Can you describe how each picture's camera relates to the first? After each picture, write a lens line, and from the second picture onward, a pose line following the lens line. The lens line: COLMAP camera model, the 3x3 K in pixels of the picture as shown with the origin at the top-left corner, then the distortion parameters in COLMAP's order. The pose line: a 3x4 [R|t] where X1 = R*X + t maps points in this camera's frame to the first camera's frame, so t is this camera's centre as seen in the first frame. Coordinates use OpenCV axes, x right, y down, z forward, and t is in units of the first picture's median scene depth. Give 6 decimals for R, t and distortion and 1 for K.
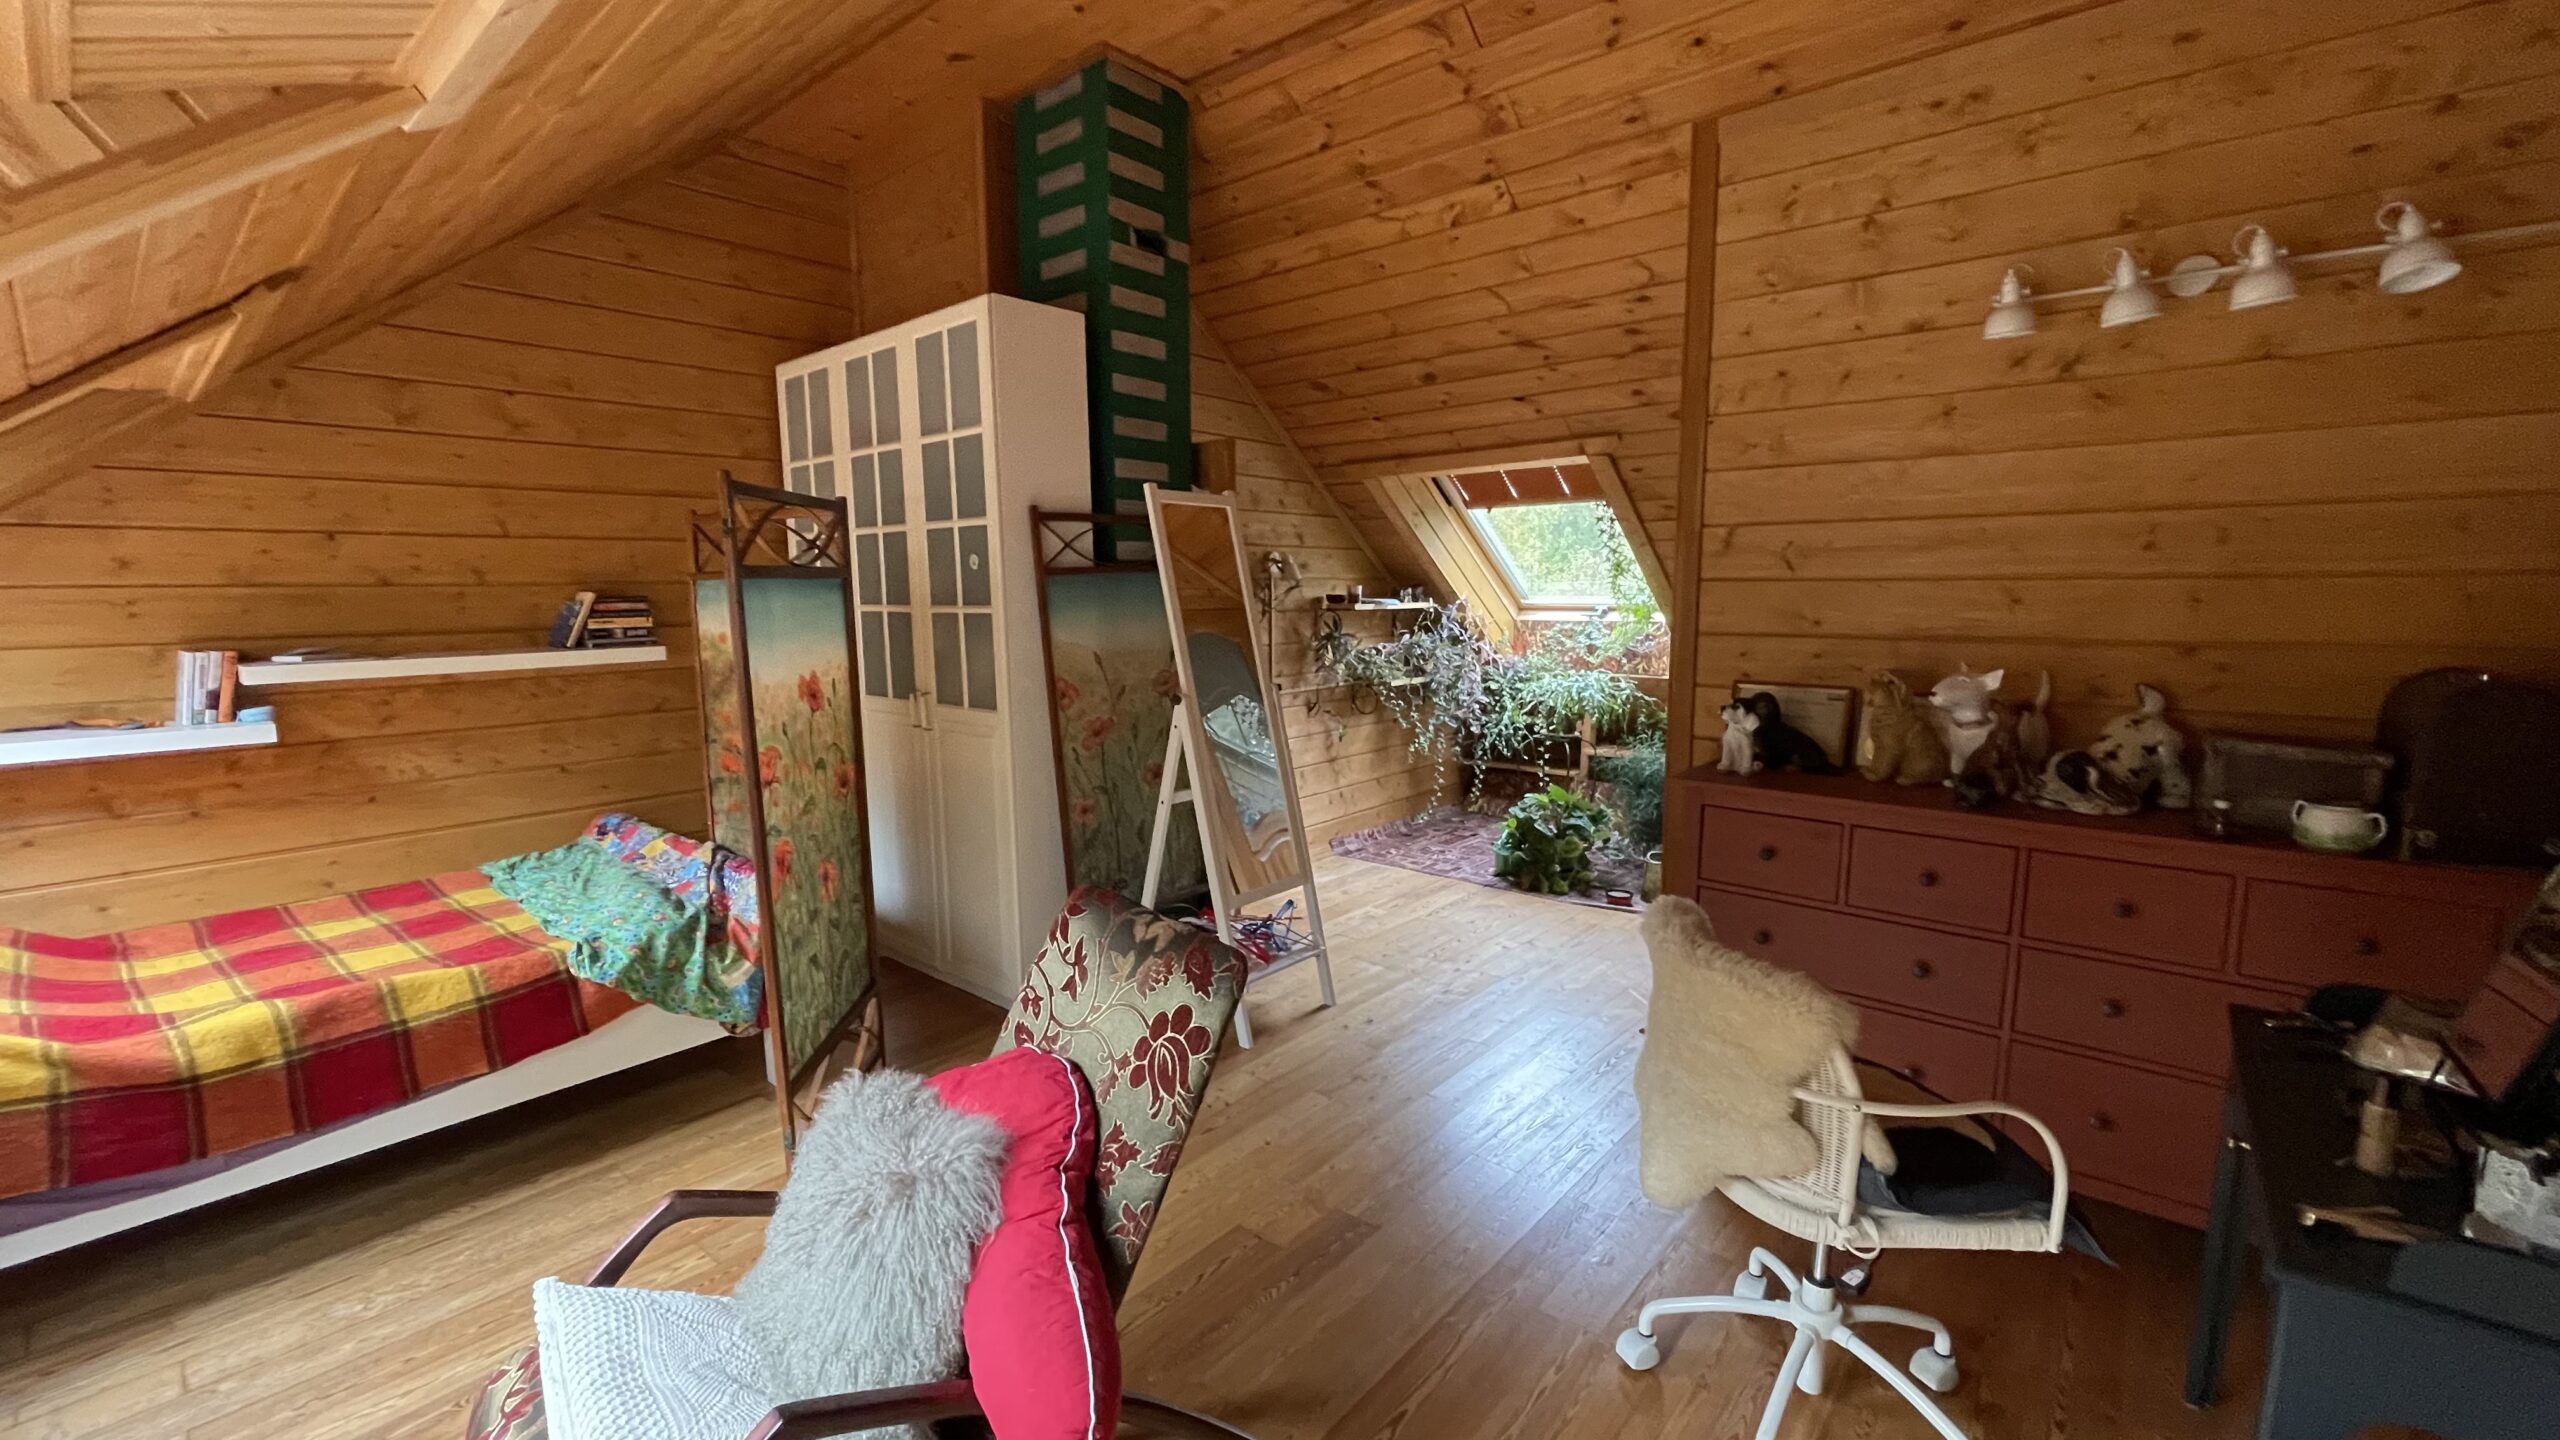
lens RADIAL K [[1053.4, 0, 1268.8], [0, 1053.4, 728.4], [0, 0, 1]] dist [-0.015154, -0.000065]
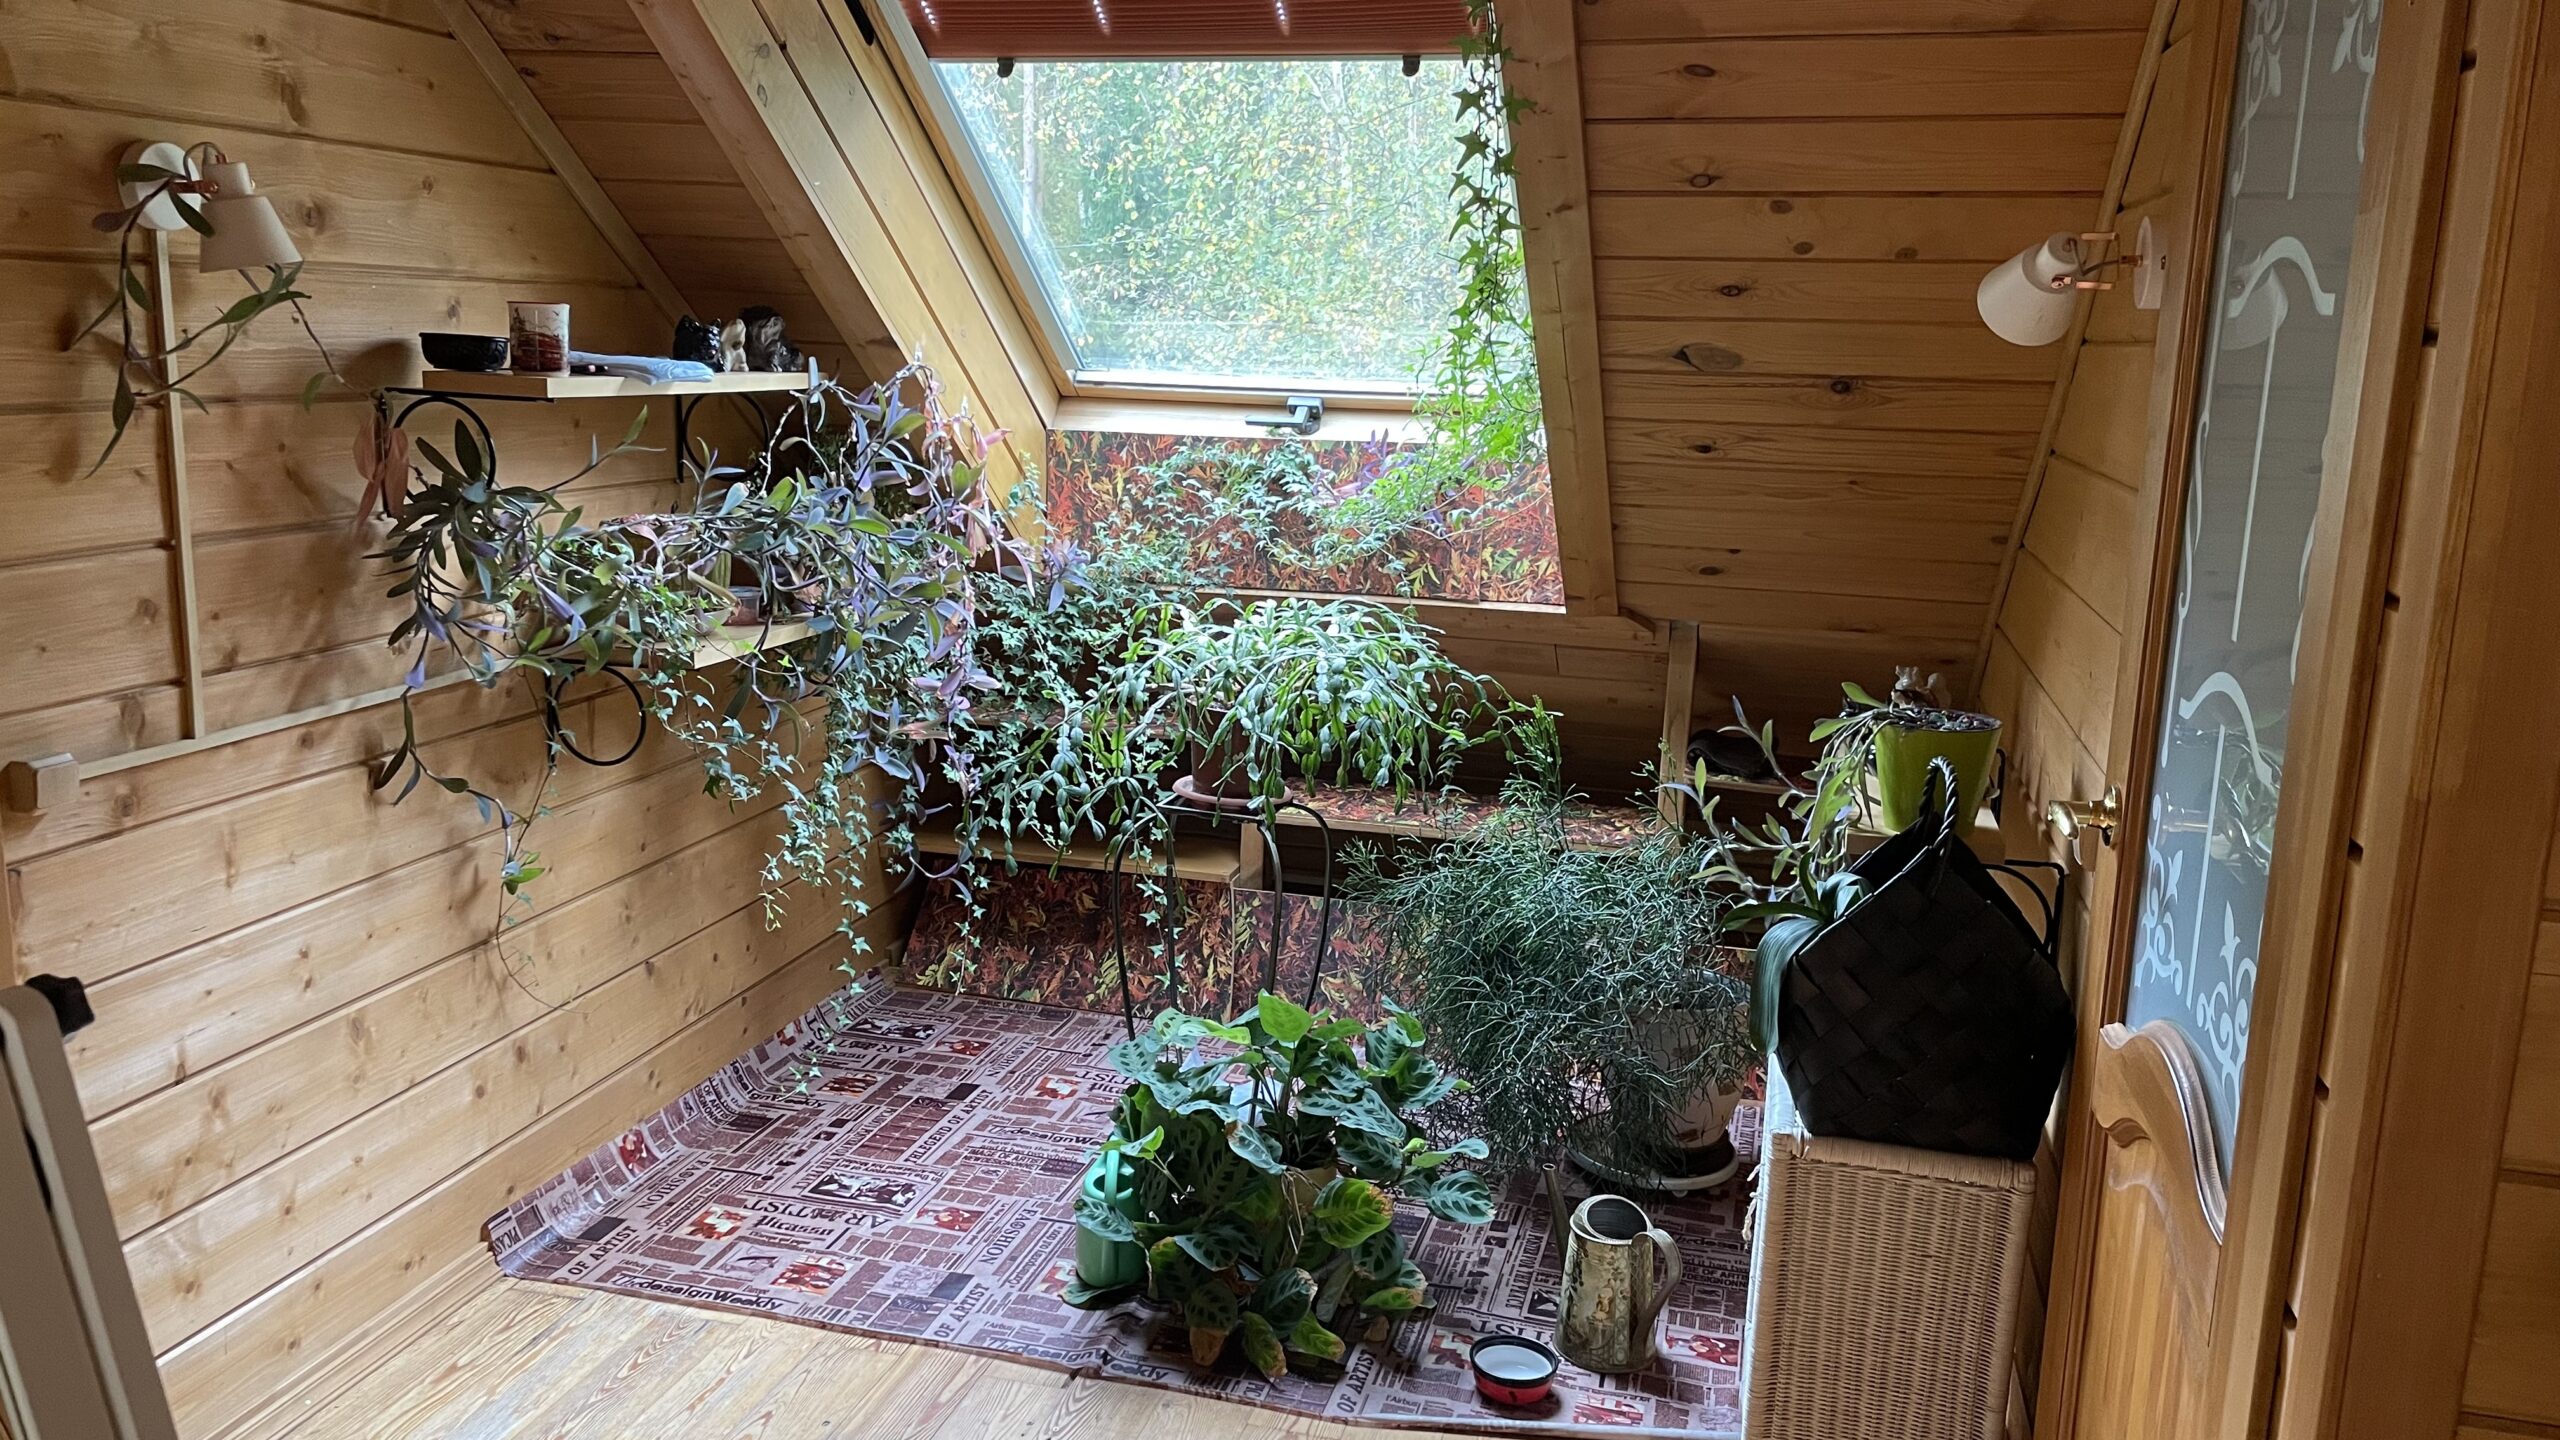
lens RADIAL K [[1916.5, 0, 1285.1], [0, 1916.5, 710.4], [0, 0, 1]] dist [0.067002, -0.087166]
pose [[0.897770, -0.048412, 0.437796, 0.030327], [0.019037, 0.997277, 0.071242, -0.061434], [-0.440053, -0.055624, 0.896247, 0.450836]]
